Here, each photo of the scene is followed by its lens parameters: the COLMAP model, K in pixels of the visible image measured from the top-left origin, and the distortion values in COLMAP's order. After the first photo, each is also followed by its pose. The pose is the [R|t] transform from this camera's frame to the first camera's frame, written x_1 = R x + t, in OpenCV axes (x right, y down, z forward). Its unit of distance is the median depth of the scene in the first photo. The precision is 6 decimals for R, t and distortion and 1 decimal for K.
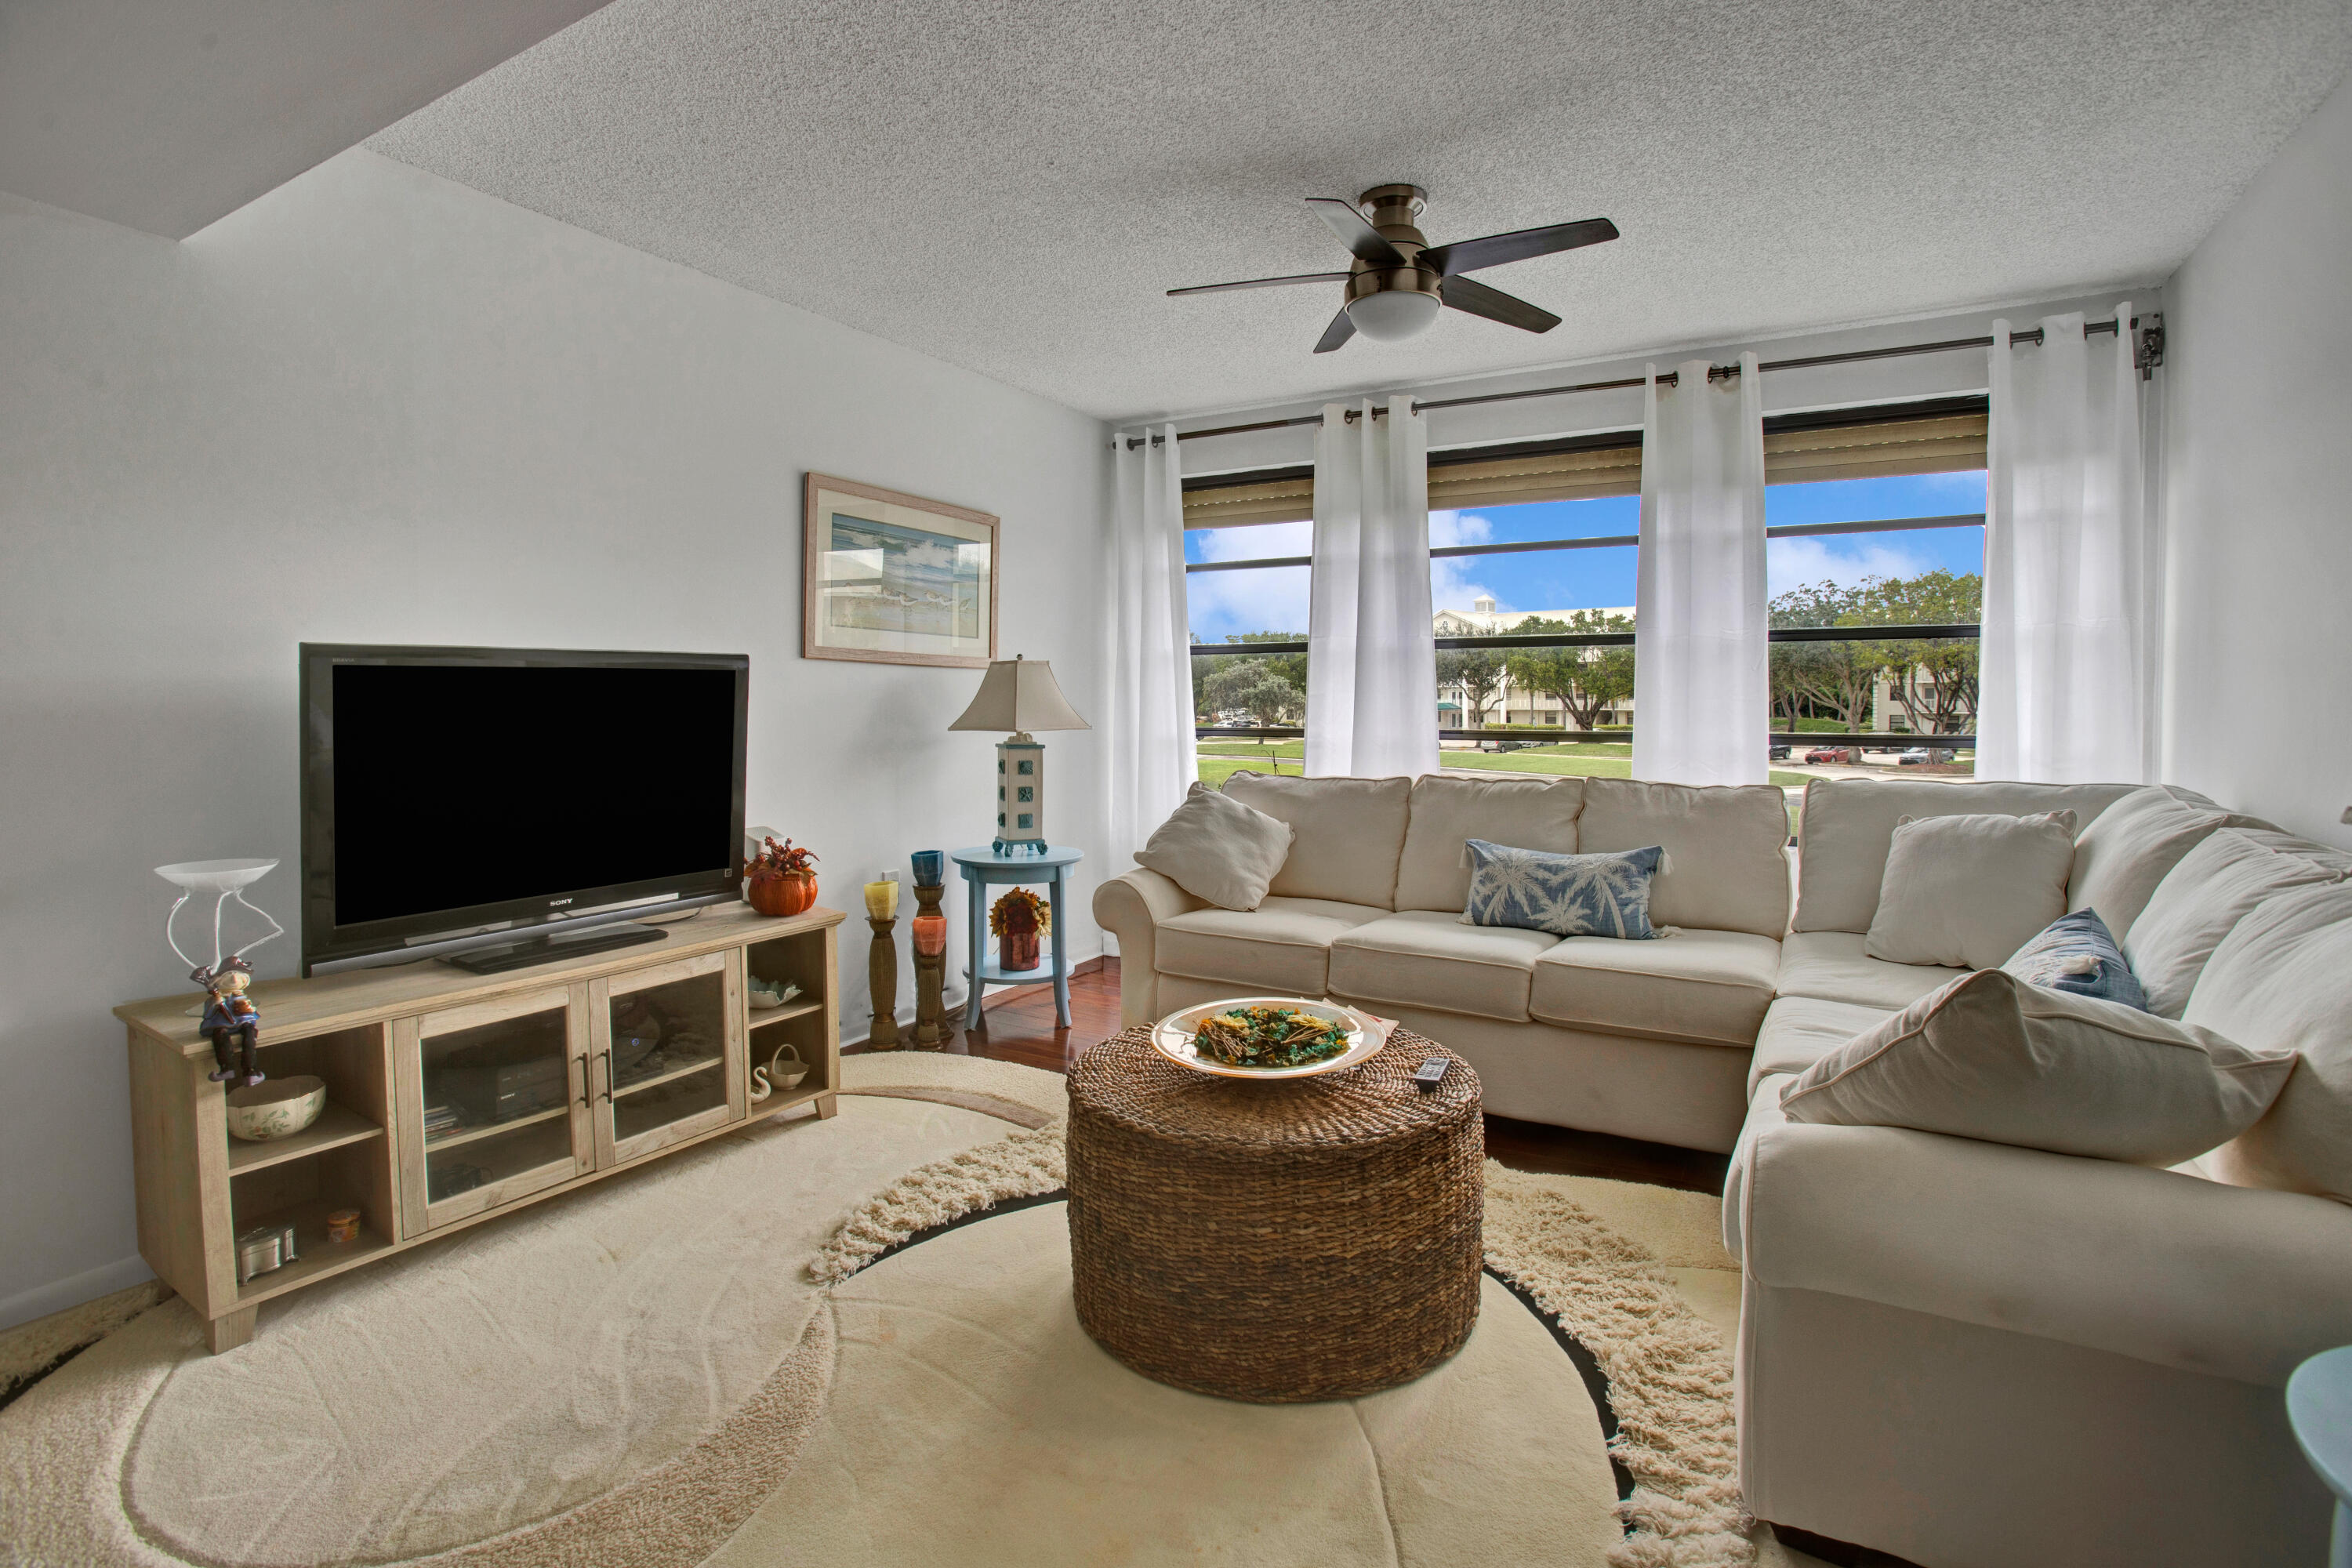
lens RADIAL K [[1198.4, 0, 1129.6], [0, 1198.4, 774.9], [0, 0, 1]] dist [-0.082528, 0.041525]
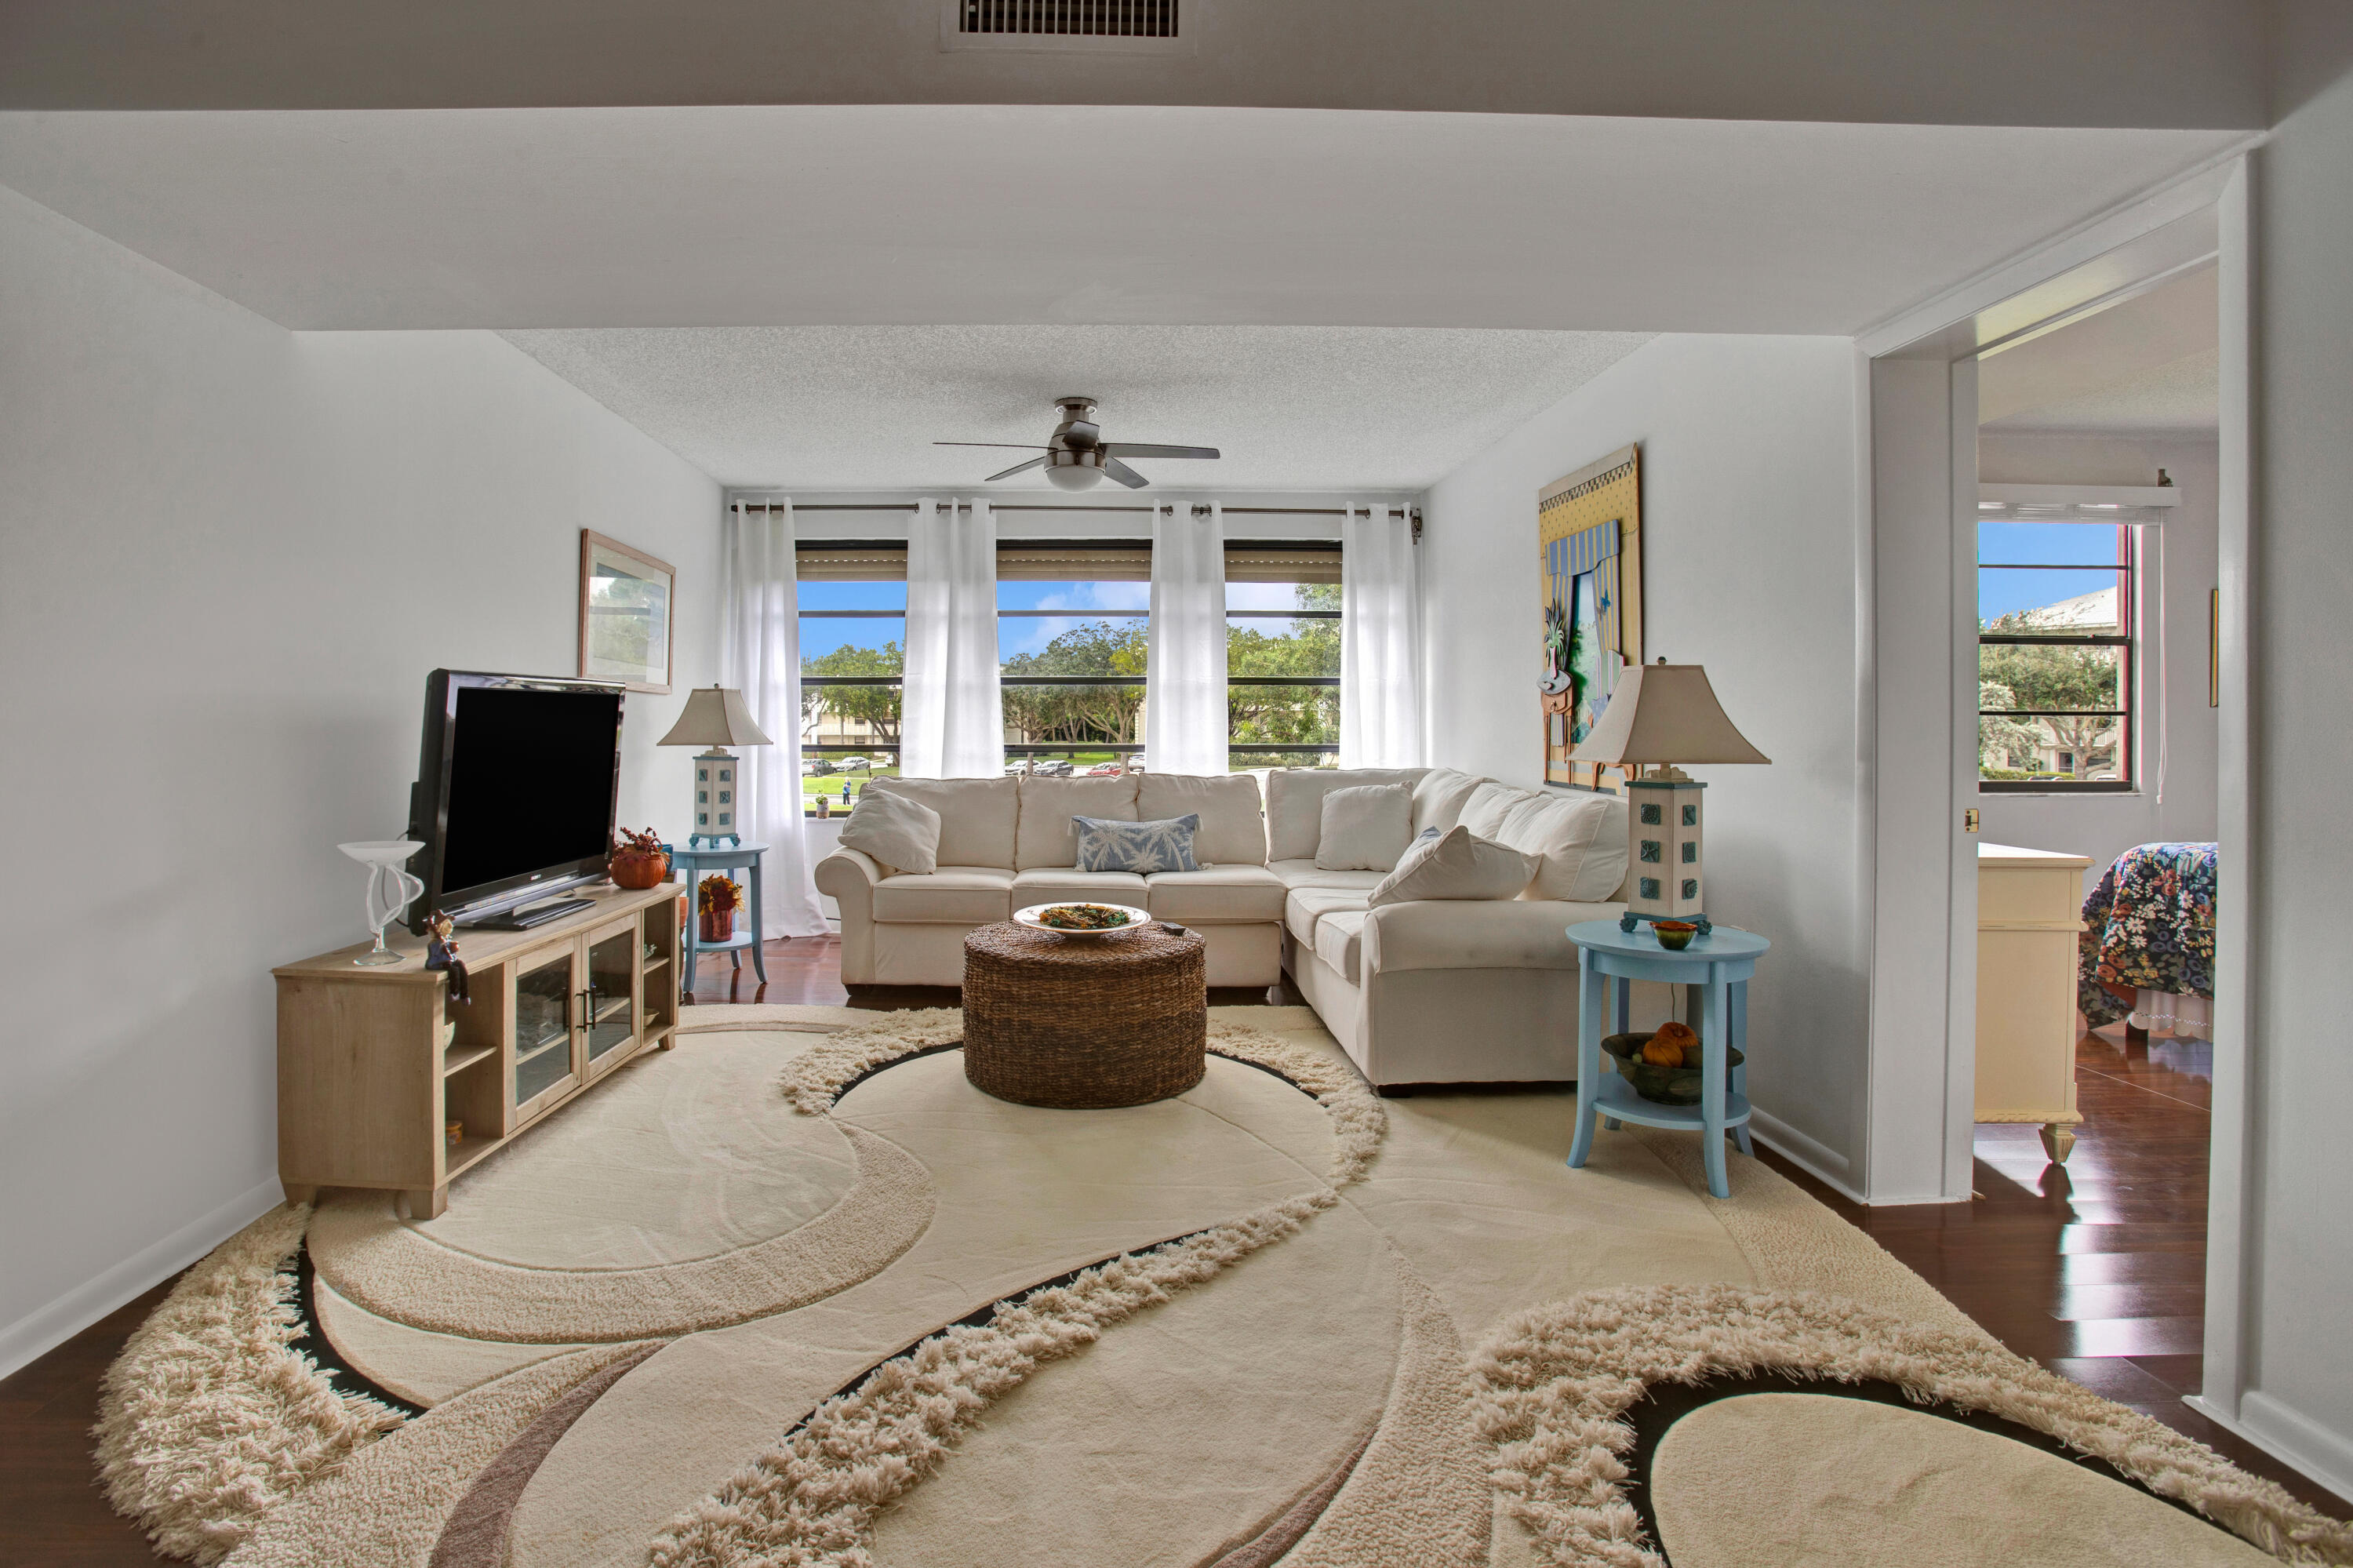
lens RADIAL K [[1198.9, 0, 1130.0], [0, 1198.9, 774.9], [0, 0, 1]] dist [-0.082528, 0.041525]
pose [[0.845008, -0.017528, 0.534467, -0.486903], [0.028535, 0.999517, -0.012337, 0.025404], [-0.533992, 0.025676, 0.845100, -0.319052]]
